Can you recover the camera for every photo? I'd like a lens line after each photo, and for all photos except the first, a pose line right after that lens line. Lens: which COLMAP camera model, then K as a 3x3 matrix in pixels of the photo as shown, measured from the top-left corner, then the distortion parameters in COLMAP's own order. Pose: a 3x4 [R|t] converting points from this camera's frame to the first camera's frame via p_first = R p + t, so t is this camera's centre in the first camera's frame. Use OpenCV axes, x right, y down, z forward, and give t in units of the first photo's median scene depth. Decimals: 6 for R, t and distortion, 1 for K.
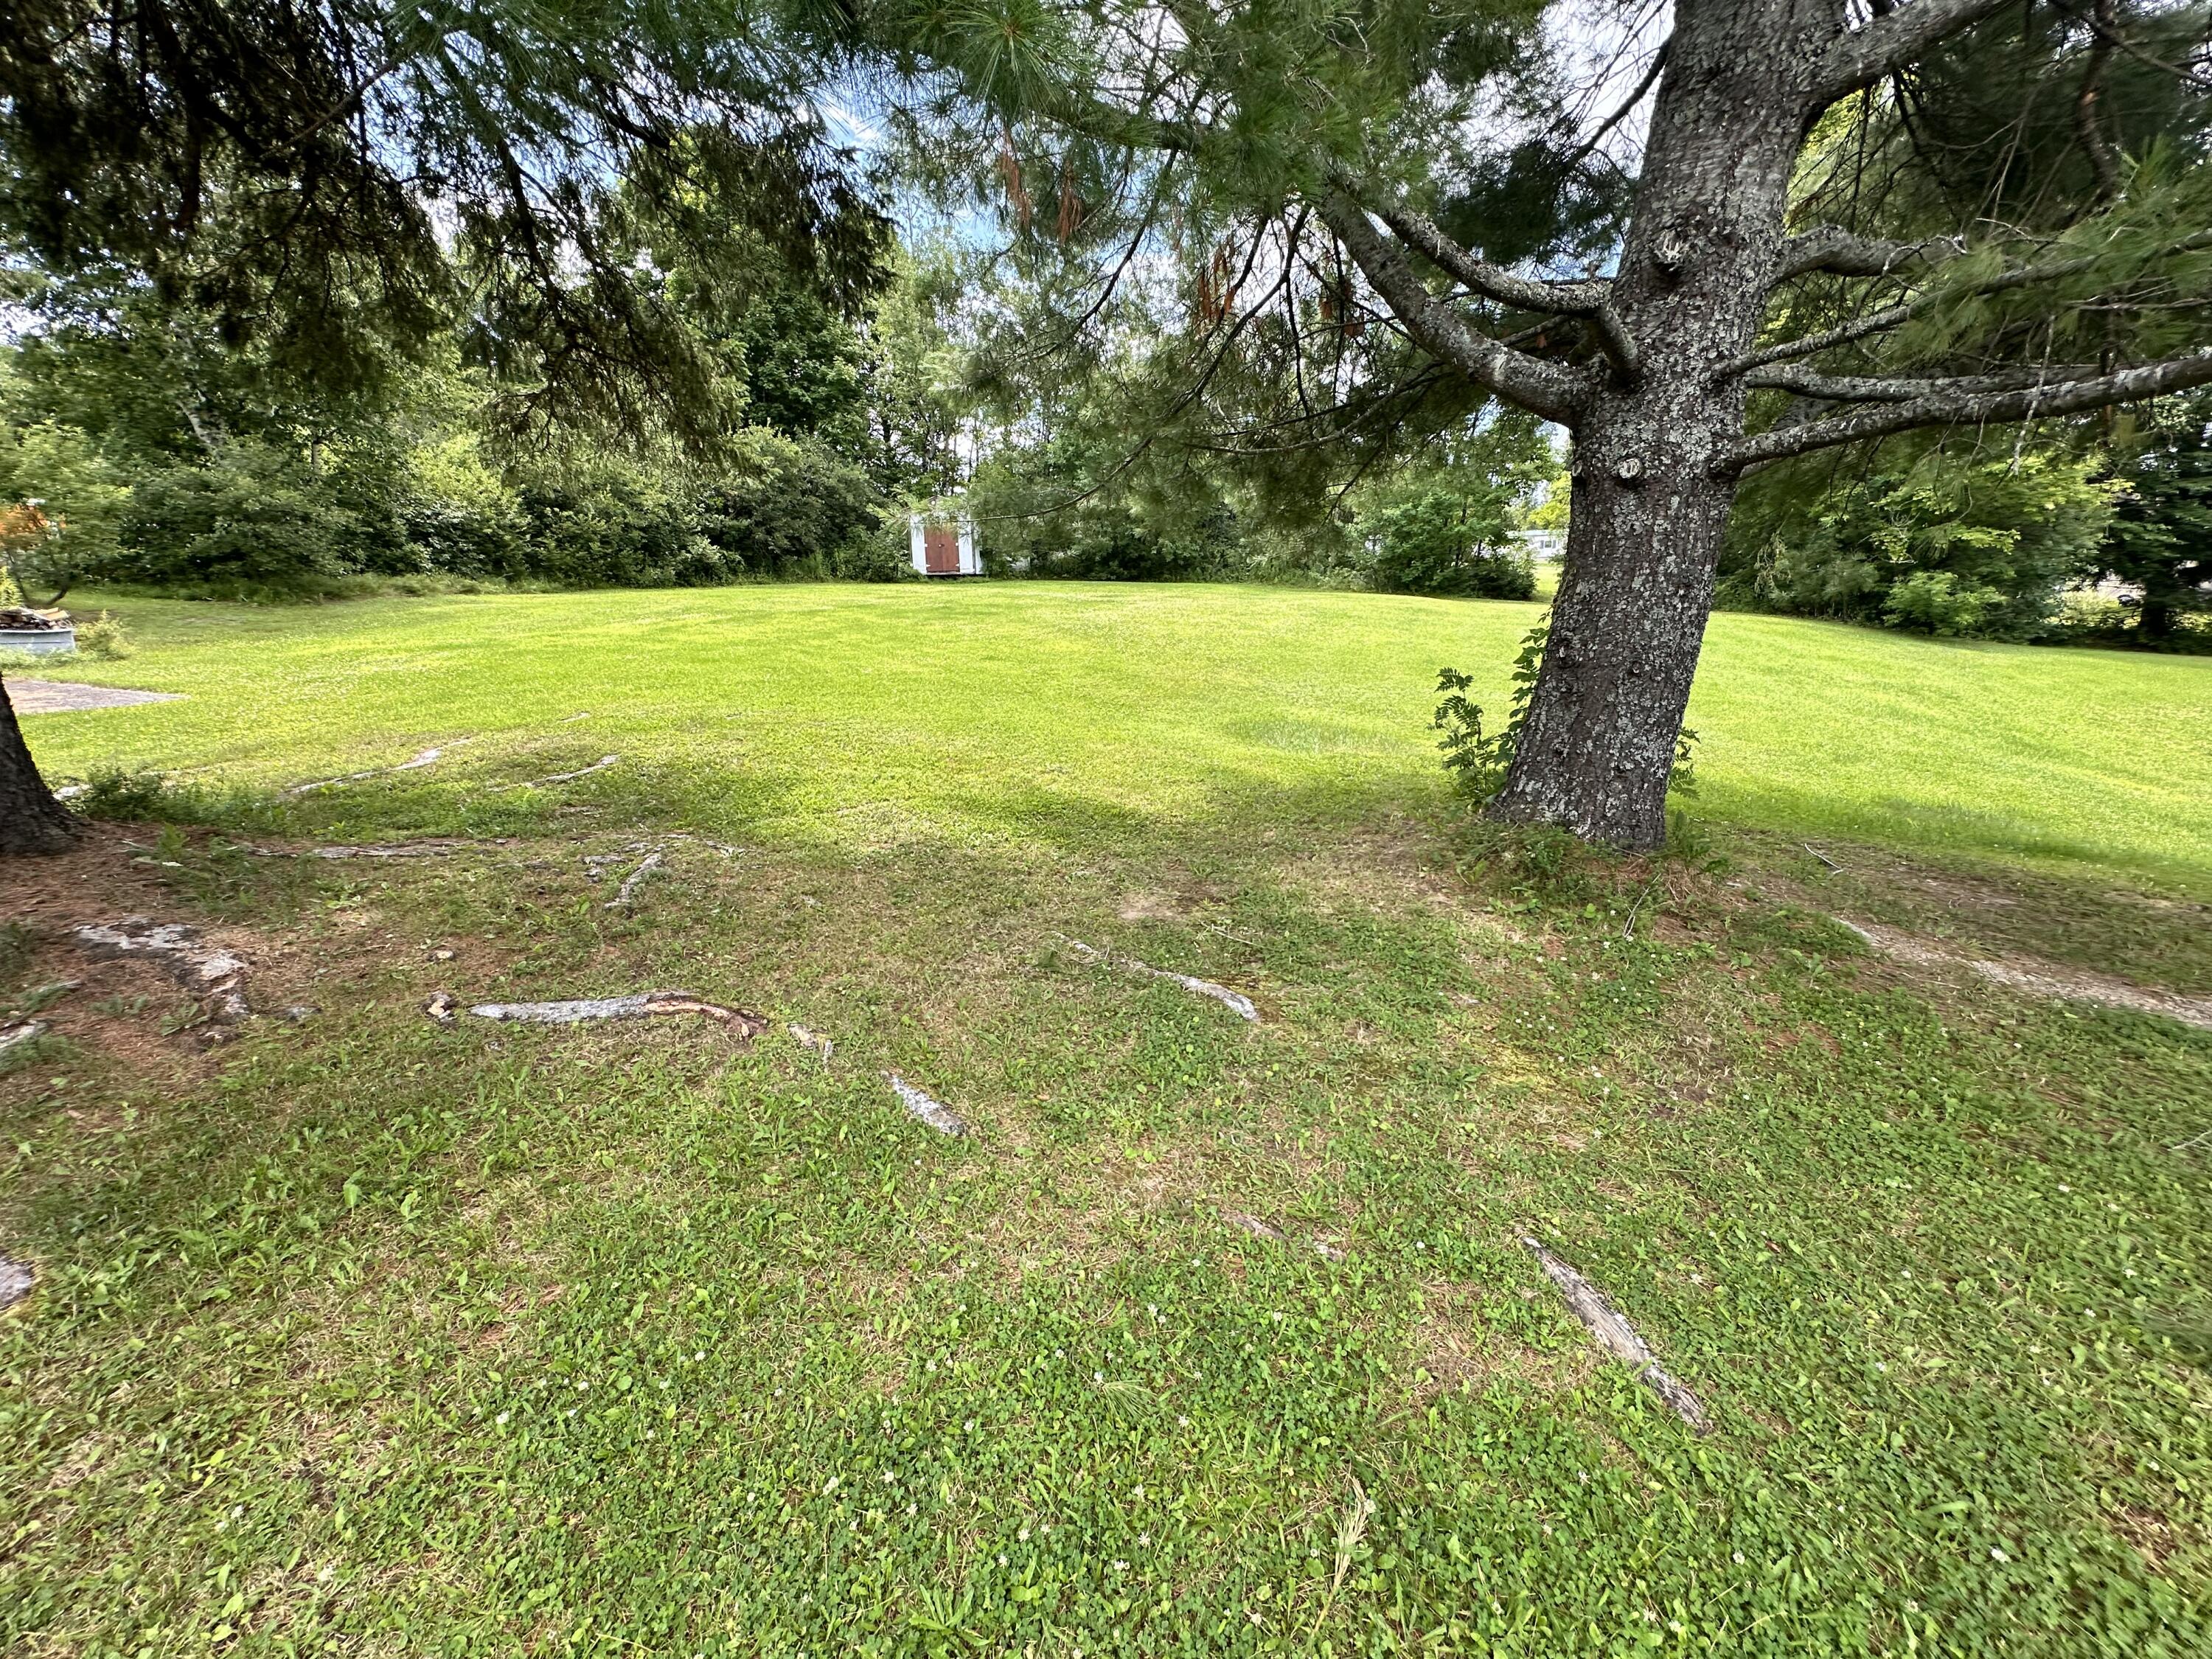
lens RADIAL K [[885.7, 0, 1108.2], [0, 885.7, 829.3], [0, 0, 1]] dist [-0.003541, 0.000515]
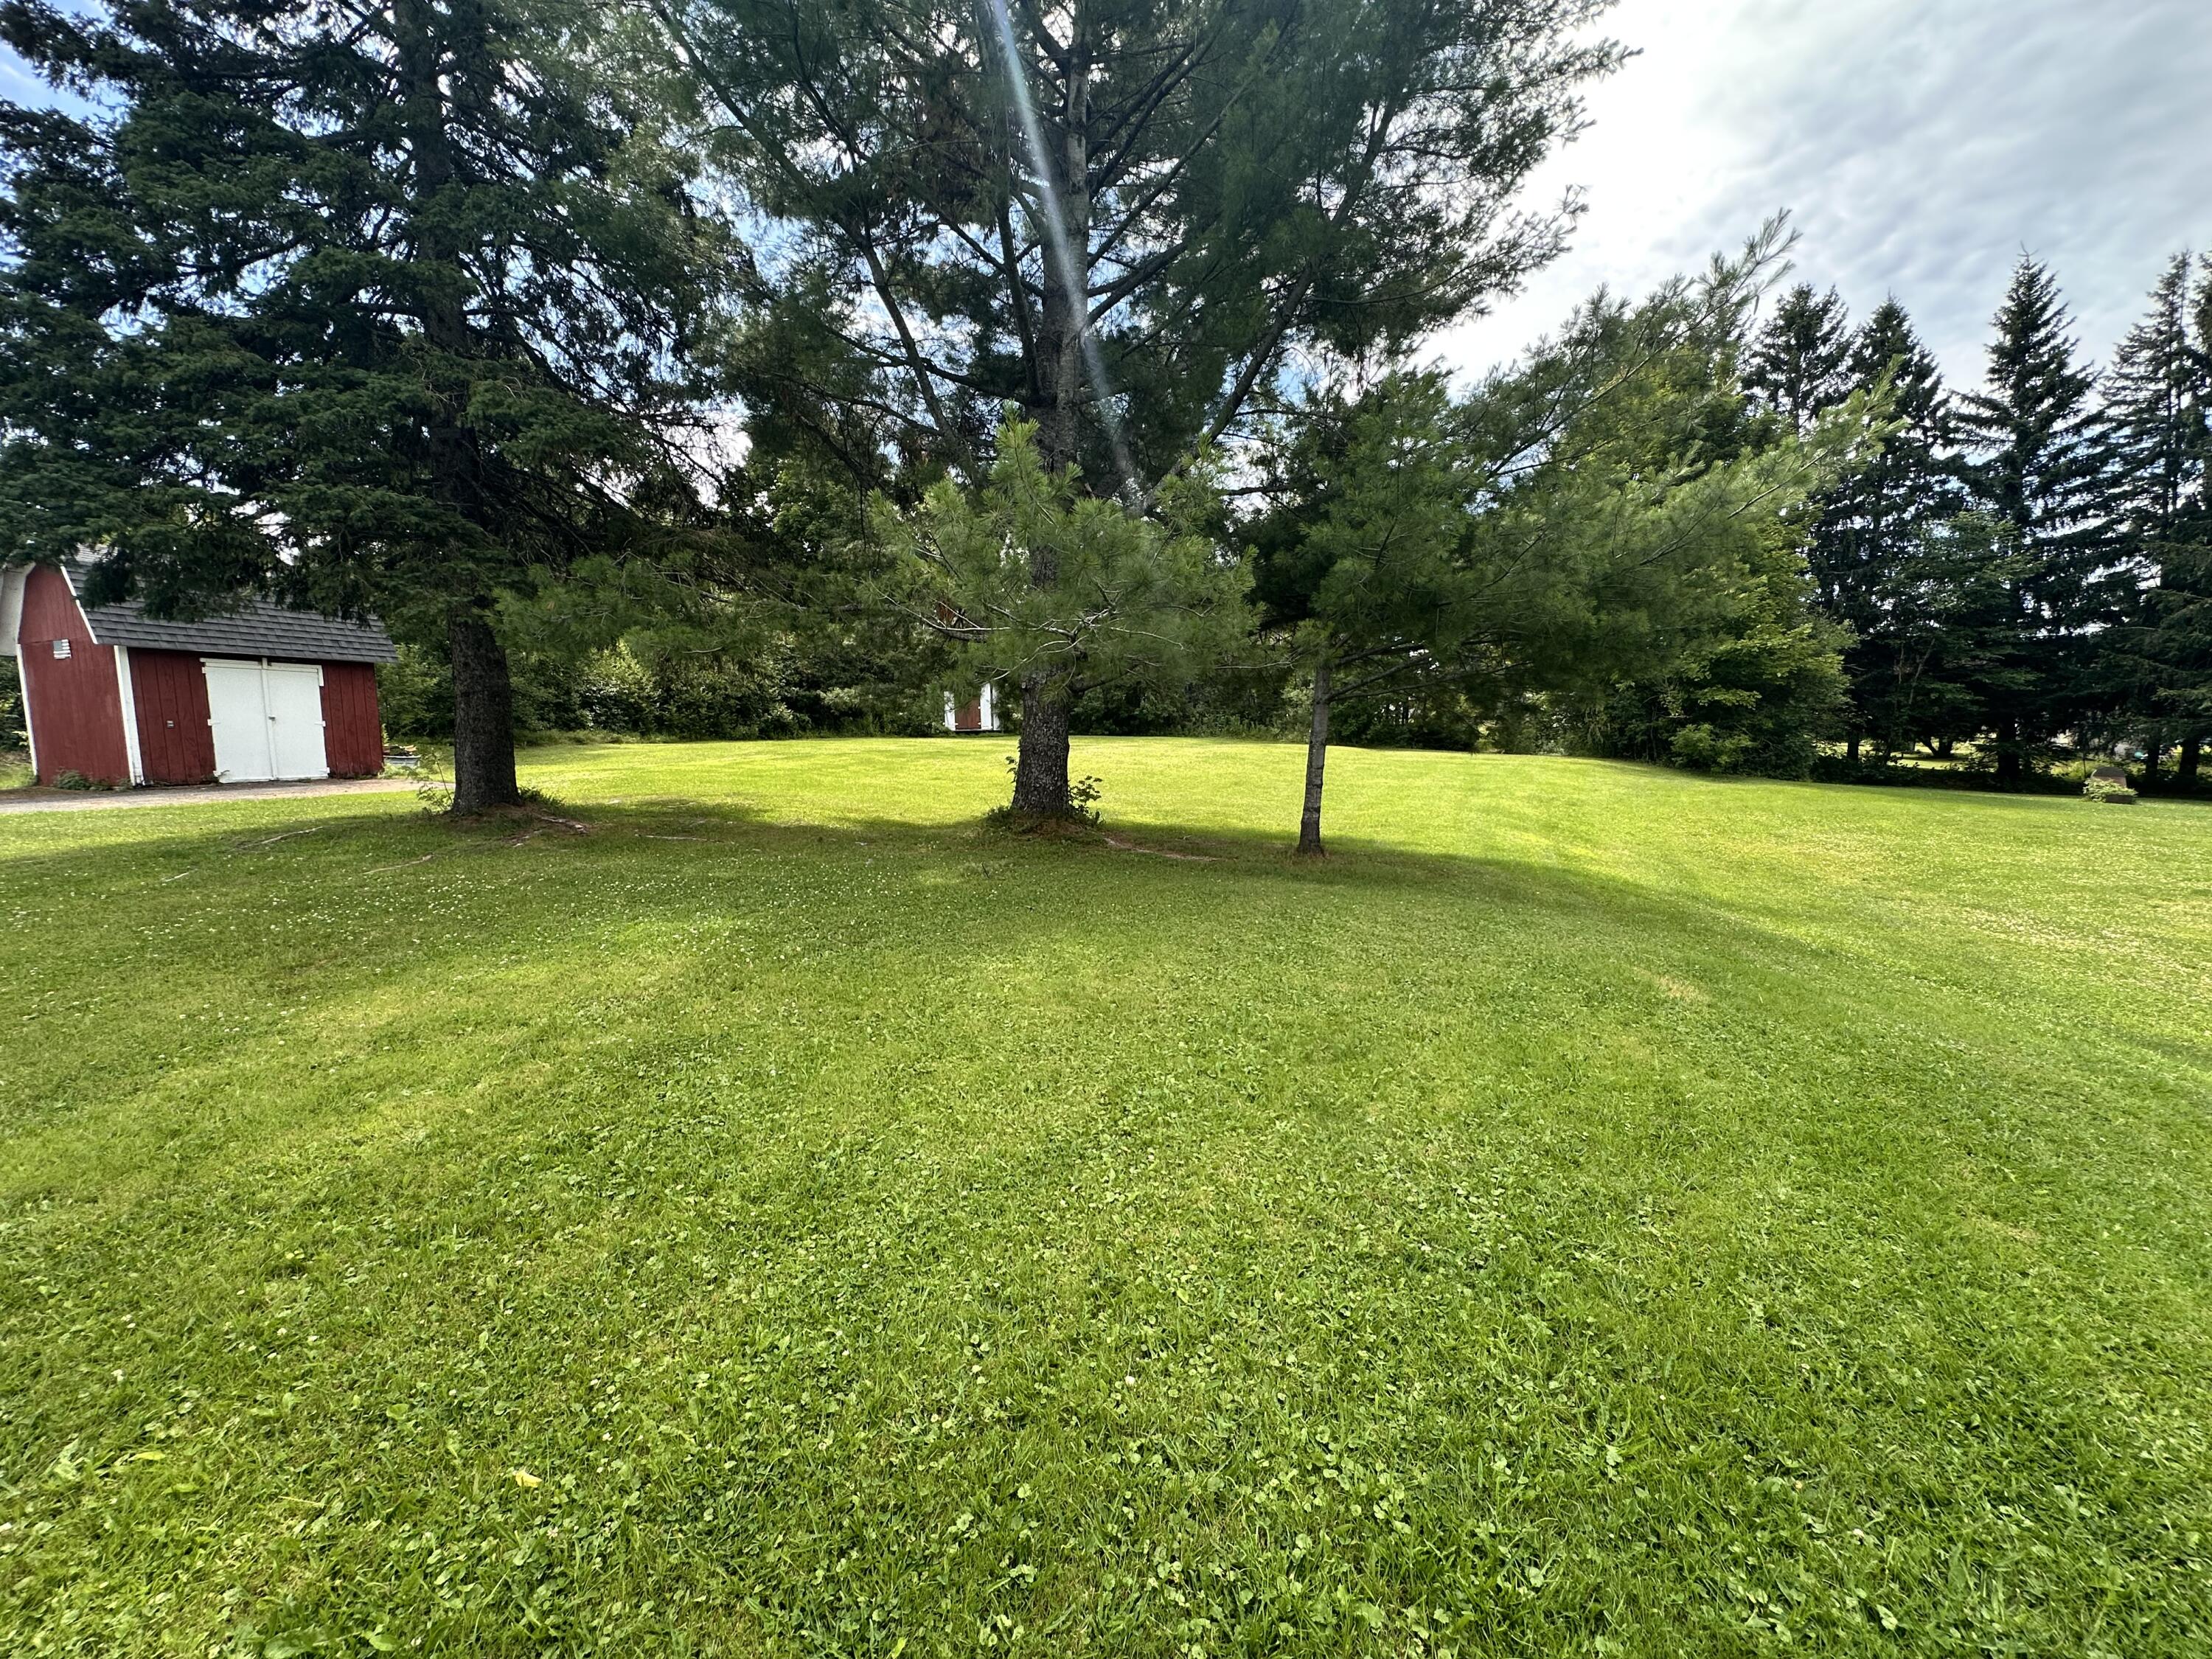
lens RADIAL K [[885.7, 0, 1101.0], [0, 885.7, 829.5], [0, 0, 1]] dist [-0.003541, 0.000515]
pose [[0.995875, 0.006472, -0.090502, 0.171883], [-0.021949, 0.985012, -0.171086, 0.089306], [0.088038, 0.172367, 0.981091, -0.281268]]
